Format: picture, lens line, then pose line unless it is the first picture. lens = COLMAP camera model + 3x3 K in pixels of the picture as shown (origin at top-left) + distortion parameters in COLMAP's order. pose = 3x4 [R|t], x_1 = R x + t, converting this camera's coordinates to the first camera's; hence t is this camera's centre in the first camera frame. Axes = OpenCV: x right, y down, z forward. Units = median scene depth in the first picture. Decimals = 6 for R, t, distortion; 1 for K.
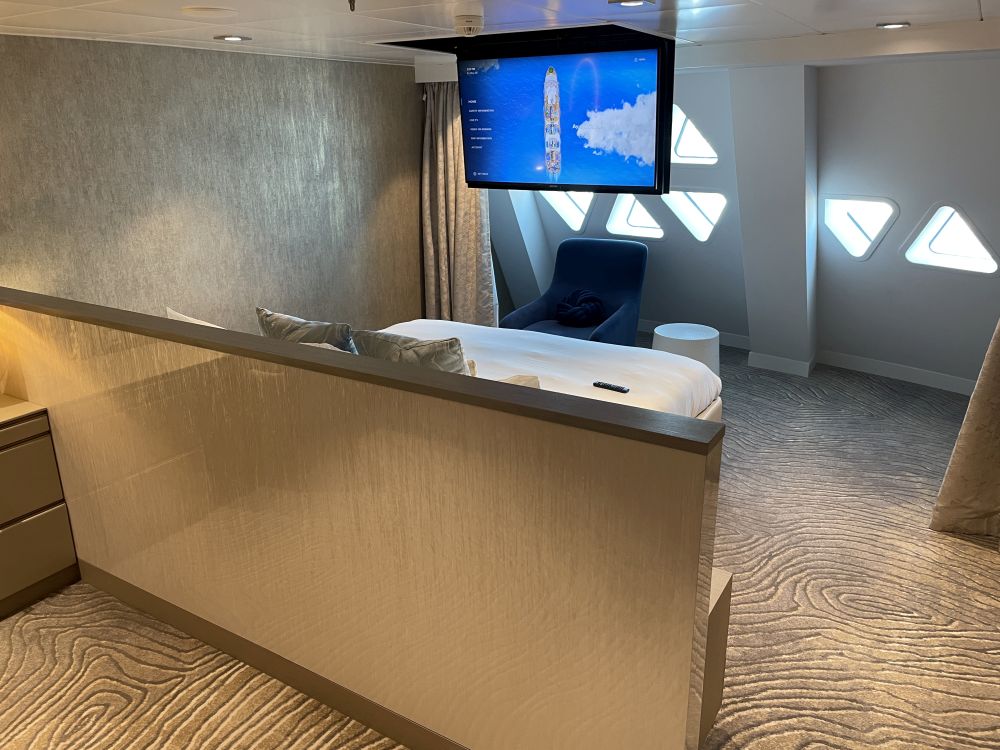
lens RADIAL K [[774.2, 0, 497.8], [0, 774.2, 373.9], [0, 0, 1]] dist [0.005087, 0.002872]
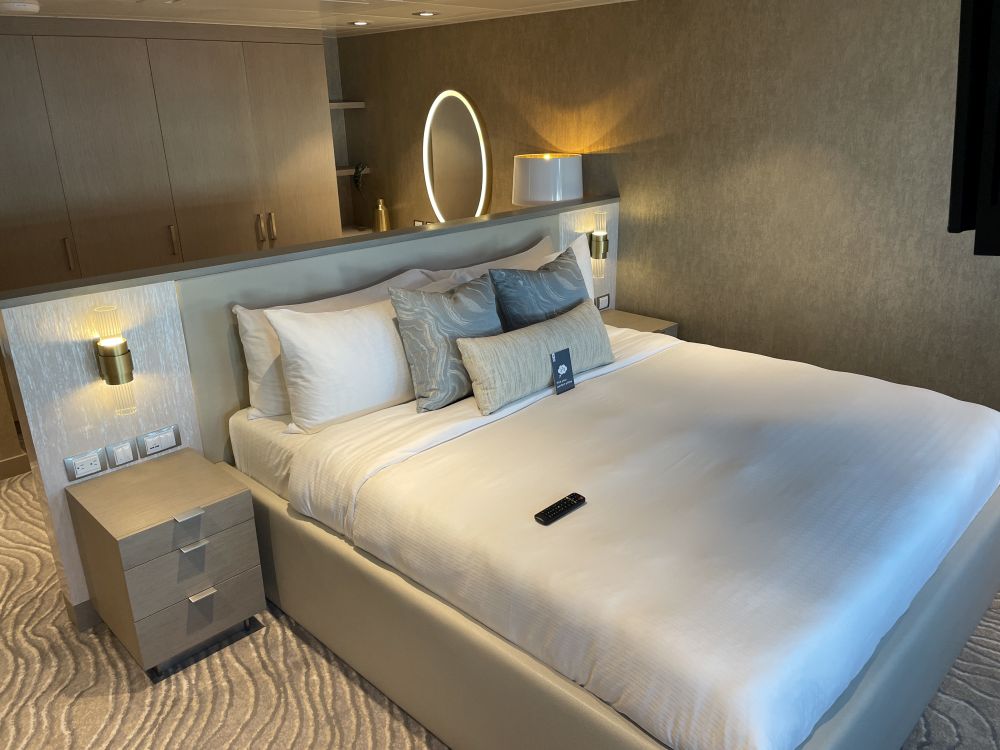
lens RADIAL K [[774.2, 0, 497.8], [0, 774.2, 374.0], [0, 0, 1]] dist [0.005087, 0.002872]
pose [[-0.242950, 0.351447, -0.904135, 0.664063], [-0.260451, 0.874203, 0.409798, -0.315366], [0.934420, 0.335043, -0.120853, 0.986564]]
